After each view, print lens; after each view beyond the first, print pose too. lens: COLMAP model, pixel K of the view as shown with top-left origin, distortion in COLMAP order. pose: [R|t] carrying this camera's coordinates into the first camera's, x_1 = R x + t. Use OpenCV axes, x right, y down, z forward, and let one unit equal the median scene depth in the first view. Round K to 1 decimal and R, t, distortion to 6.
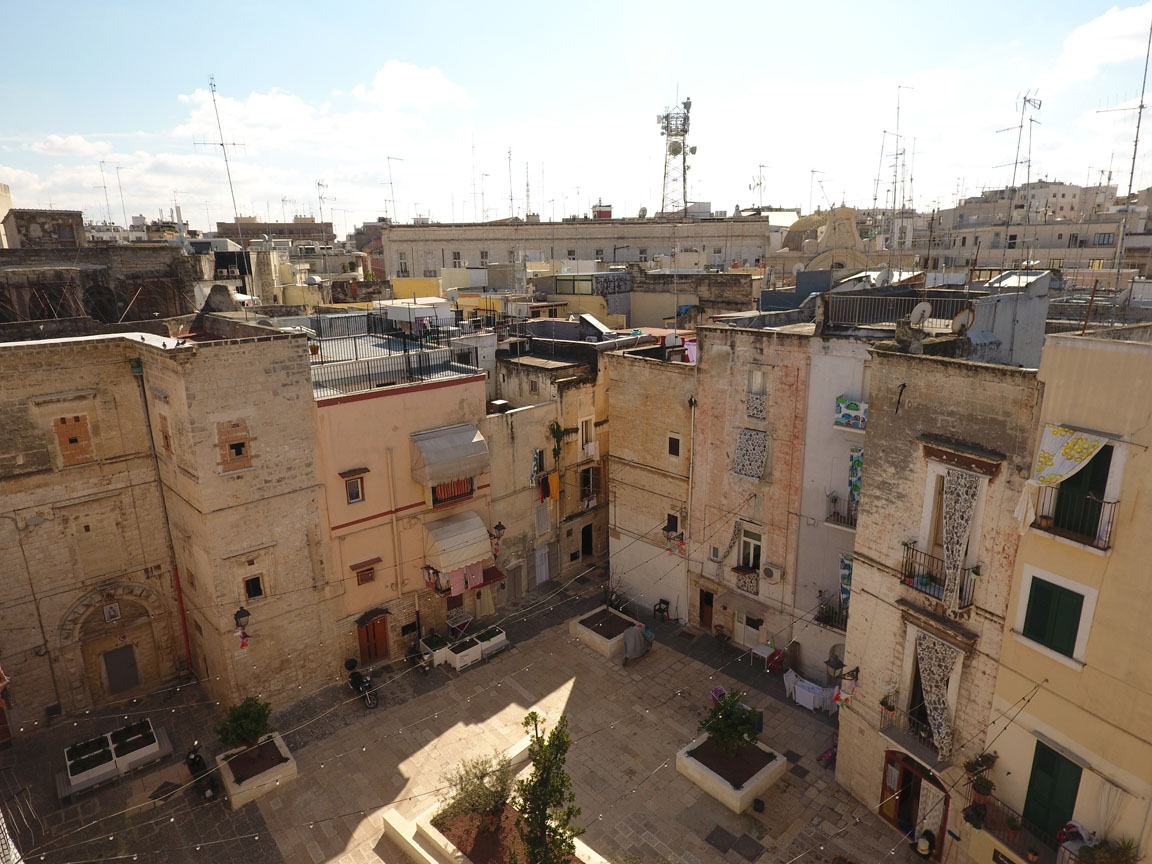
lens RADIAL K [[669.9, 0, 575.1], [0, 669.9, 425.5], [0, 0, 1]] dist [0.002036, -0.005039]
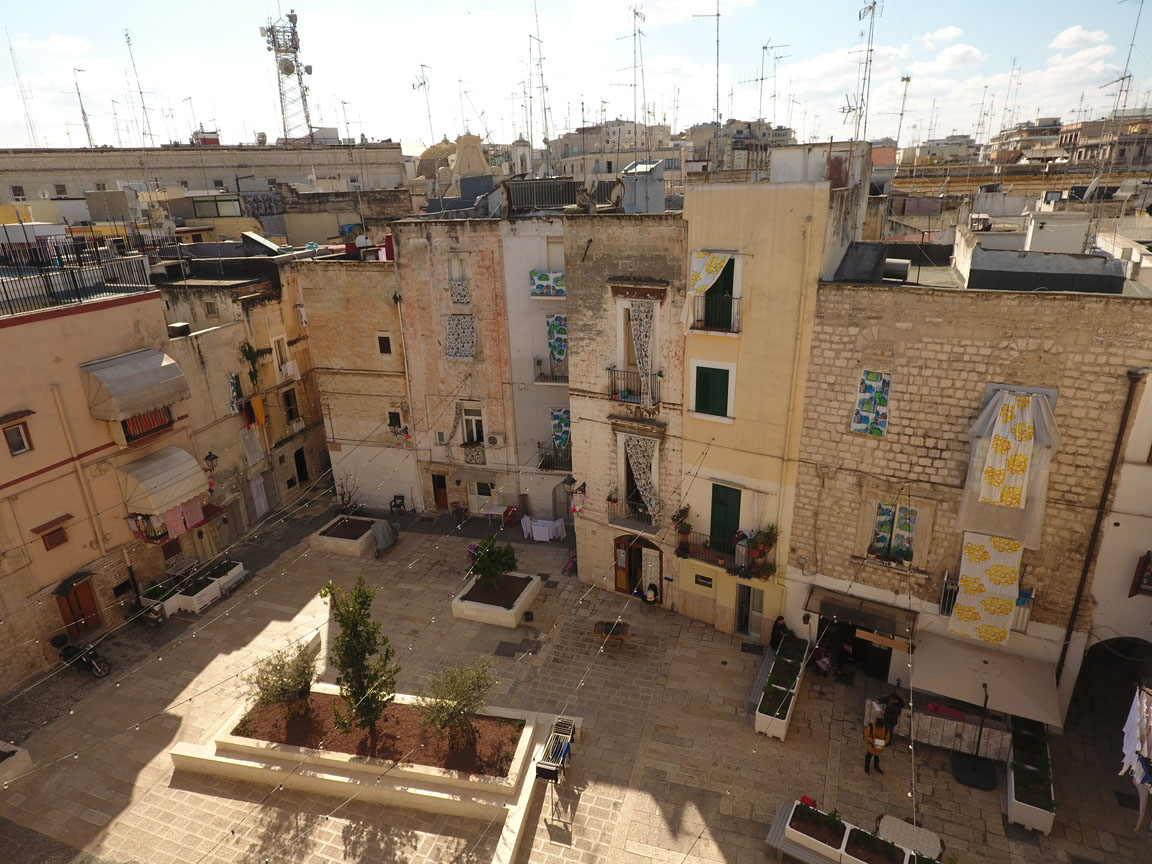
lens RADIAL K [[669.9, 0, 572.3], [0, 669.9, 425.4], [0, 0, 1]] dist [0.002036, -0.005039]
pose [[0.865576, -0.183012, 0.466139, -0.130031], [0.145134, 0.982557, 0.116264, 0.091880], [-0.479286, -0.032983, 0.877039, -0.060019]]
